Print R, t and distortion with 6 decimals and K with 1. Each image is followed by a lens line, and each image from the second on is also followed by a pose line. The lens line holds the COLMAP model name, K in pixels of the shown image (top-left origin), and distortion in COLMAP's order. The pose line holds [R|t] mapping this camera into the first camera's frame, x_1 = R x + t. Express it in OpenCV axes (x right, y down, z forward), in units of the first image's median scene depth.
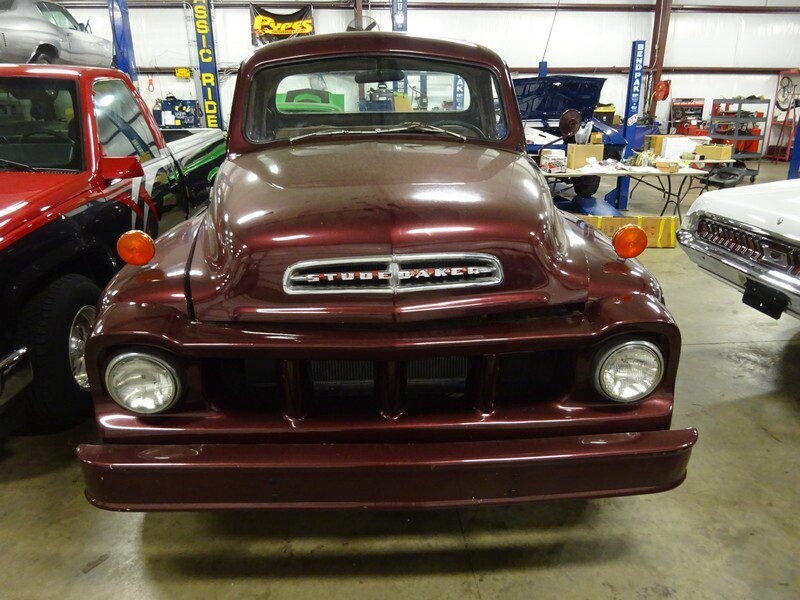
lens RADIAL K [[580.5, 0, 400.0], [0, 580.5, 300.0], [0, 0, 1]] dist [0.001177, -0.005236]
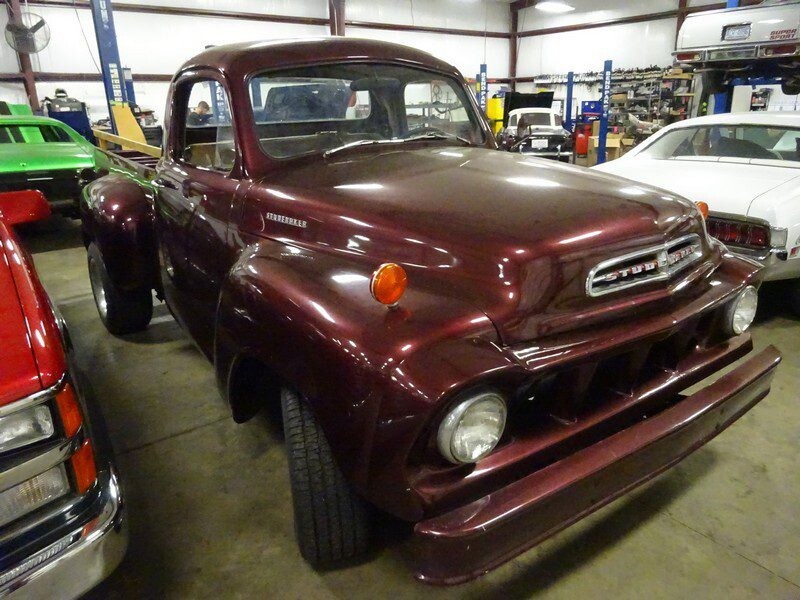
lens RADIAL K [[571.3, 0, 400.0], [0, 571.3, 300.0], [0, 0, 1]] dist [0.003337, -0.000684]
pose [[0.861226, -0.177387, 0.476260, -0.966739], [0.180780, 0.982745, 0.039126, -0.104340], [-0.474982, 0.052402, 0.878434, 0.268267]]
